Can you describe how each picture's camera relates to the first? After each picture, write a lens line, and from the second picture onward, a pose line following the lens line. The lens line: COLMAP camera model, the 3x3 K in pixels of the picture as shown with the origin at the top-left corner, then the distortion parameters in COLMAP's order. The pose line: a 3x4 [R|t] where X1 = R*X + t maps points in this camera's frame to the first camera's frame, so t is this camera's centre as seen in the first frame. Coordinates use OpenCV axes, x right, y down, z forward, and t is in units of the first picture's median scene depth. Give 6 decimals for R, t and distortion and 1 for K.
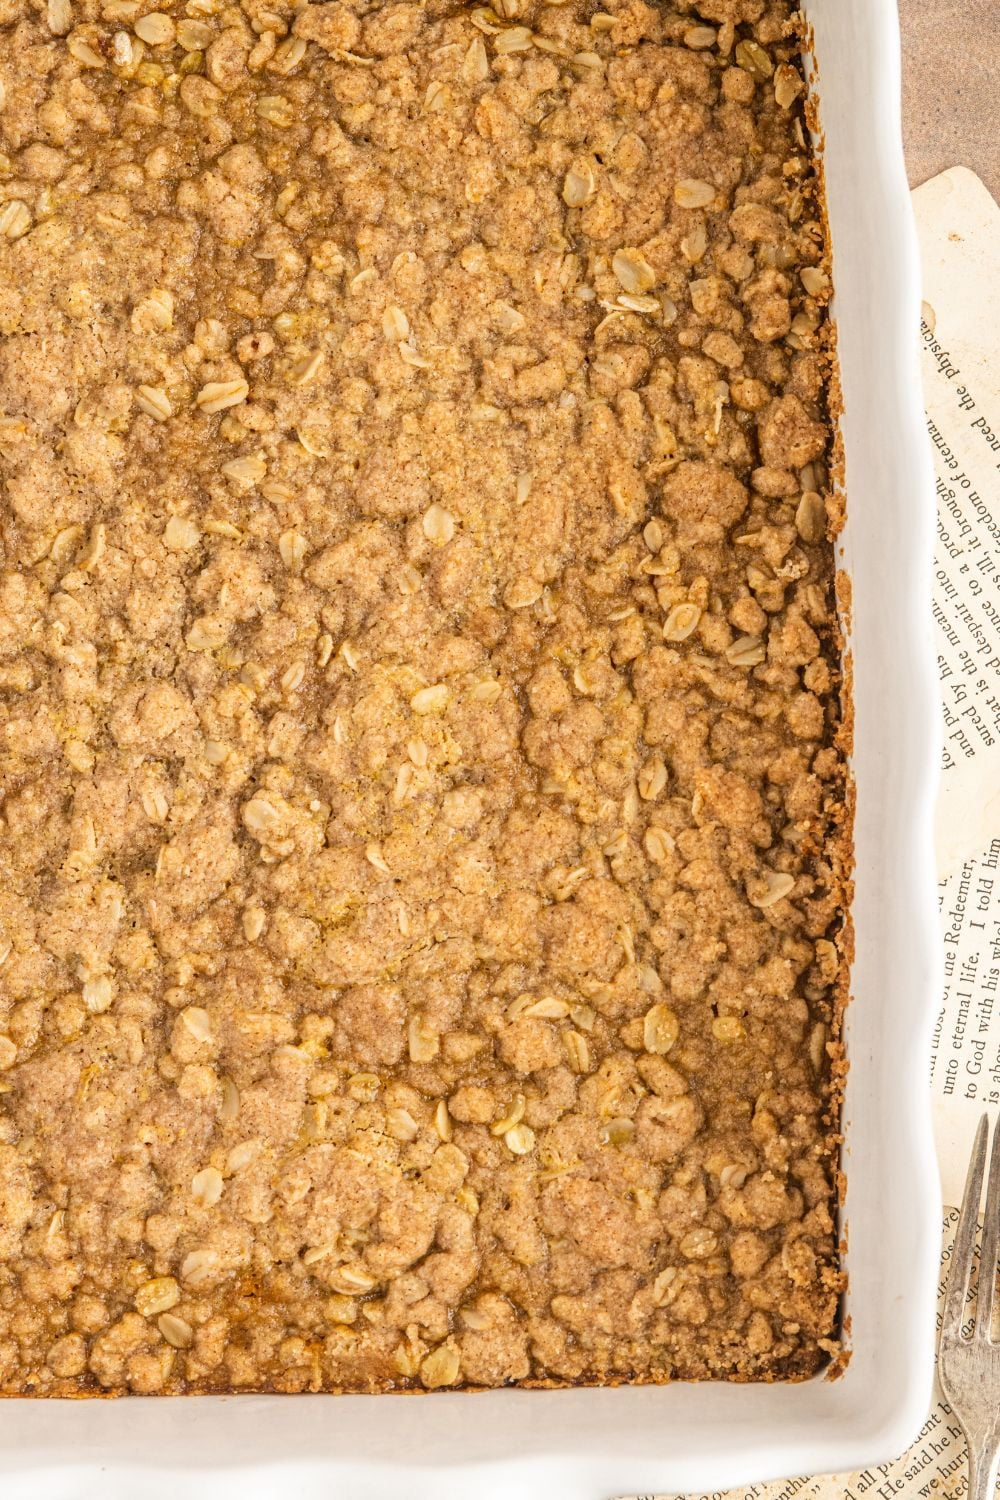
lens RADIAL K [[4801.7, 0, 500.0], [0, 4801.7, 750.0], [0, 0, 1]] dist [-0.020366, 0.374269]
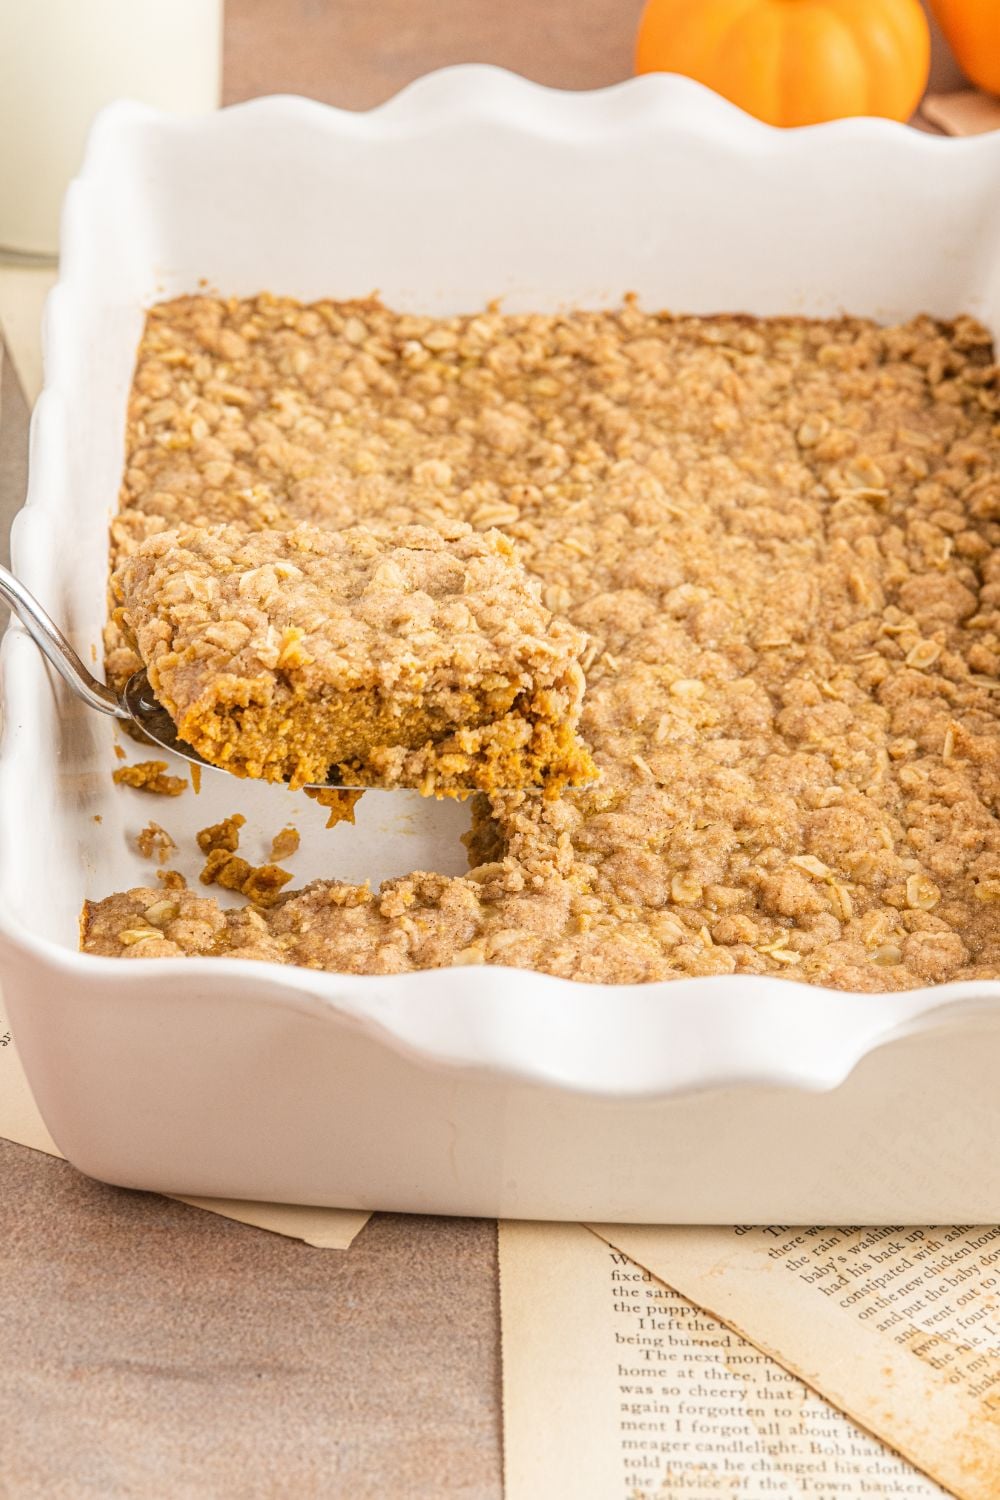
lens RADIAL K [[4801.7, 0, 500.0], [0, 4801.7, 750.0], [0, 0, 1]] dist [-0.020366, 0.374269]
pose [[0.995888, 0.082131, 0.038221, -0.094593], [-0.023805, 0.644351, -0.764359, 0.801707], [-0.087406, 0.760306, 0.643657, 0.336437]]
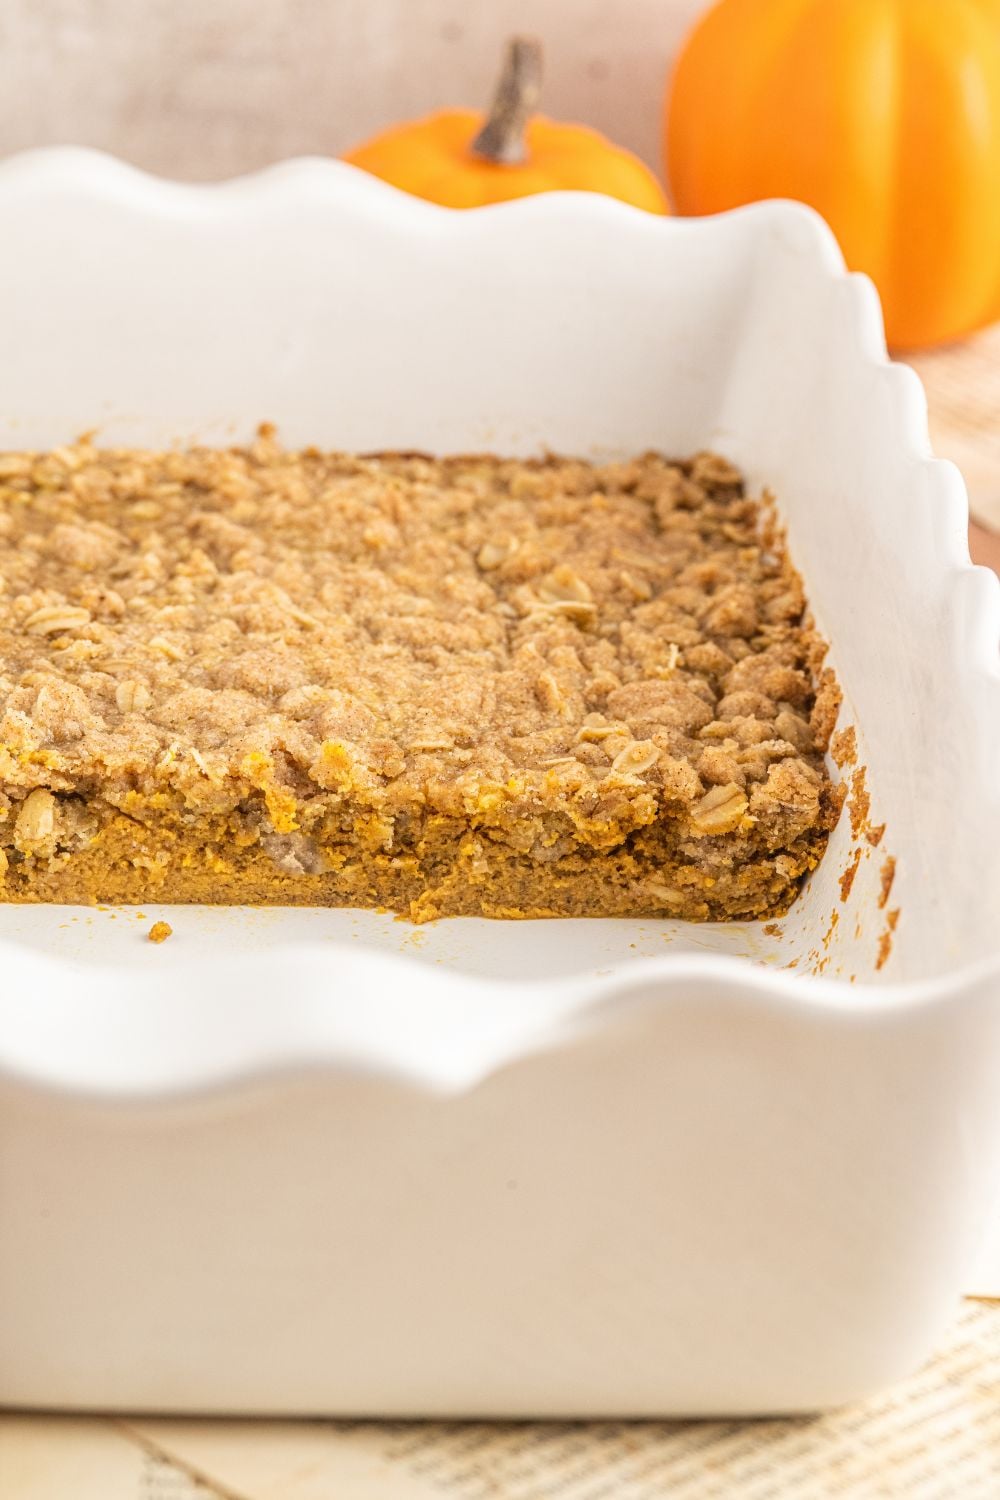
lens RADIAL K [[4869.3, 0, 500.0], [0, 4869.3, 750.0], [0, 0, 1]] dist [-0.032353, -0.570191]
pose [[0.995335, 0.085618, 0.044466, -0.018429], [0.000877, 0.452847, -0.891588, 0.664951], [-0.096472, 0.887468, 0.450659, 0.648029]]
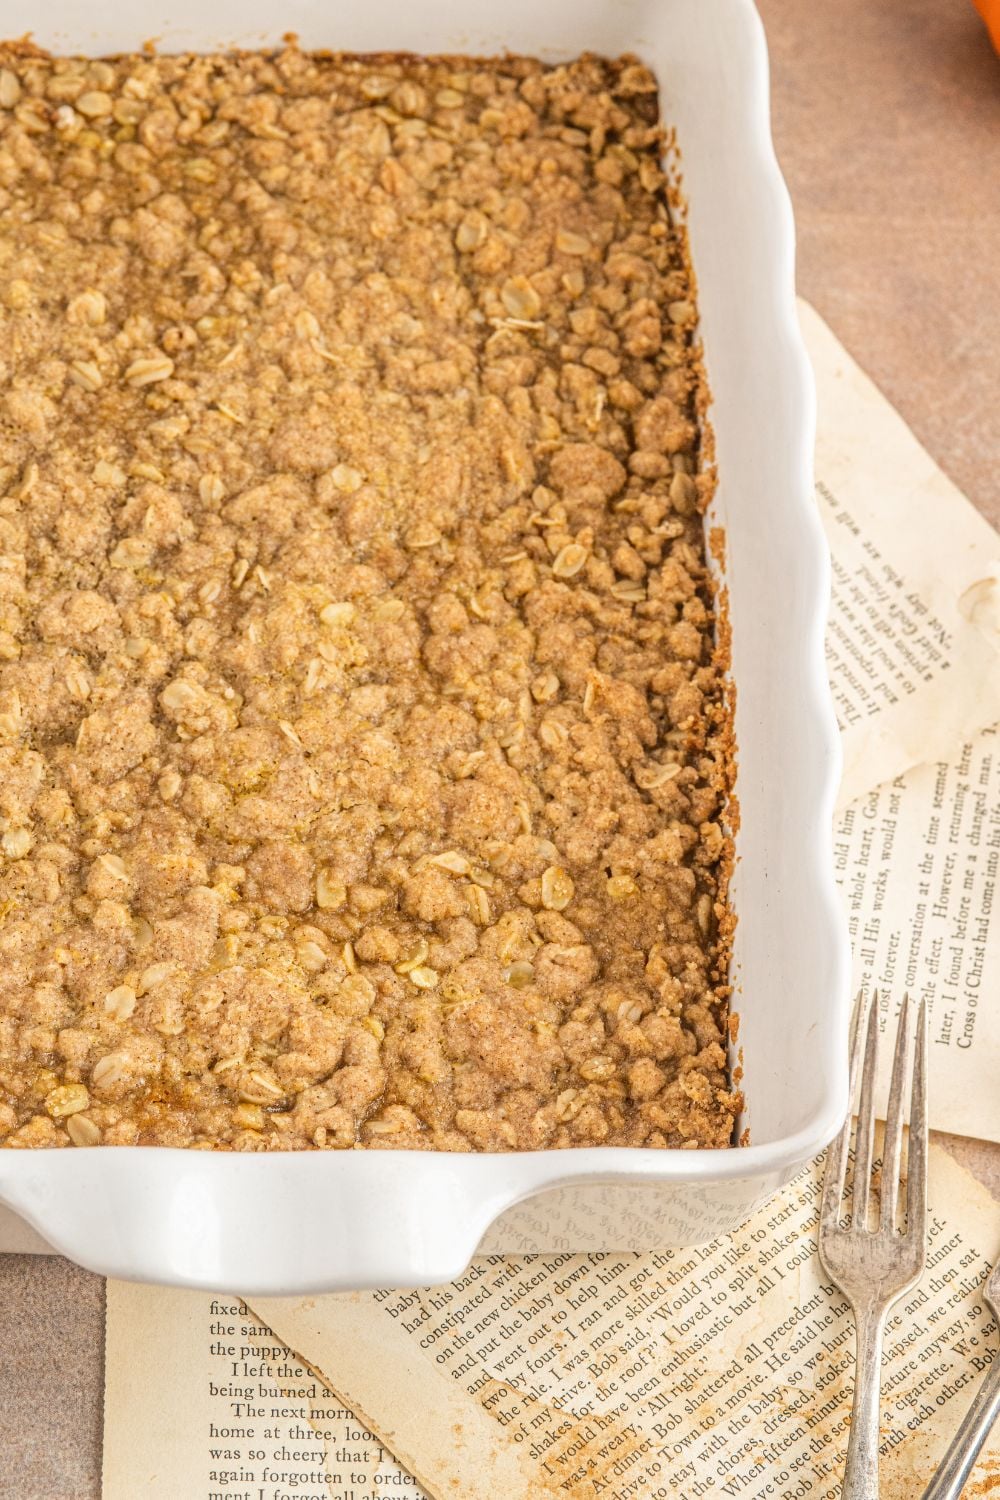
lens RADIAL K [[4801.7, 0, 500.0], [0, 4801.7, 750.0], [0, 0, 1]] dist [-0.020366, 0.374269]
pose [[0.990848, 0.056894, 0.122403, -0.108181], [0.005575, 0.888805, -0.458252, 0.507906], [-0.134865, 0.454741, 0.880353, 0.063807]]
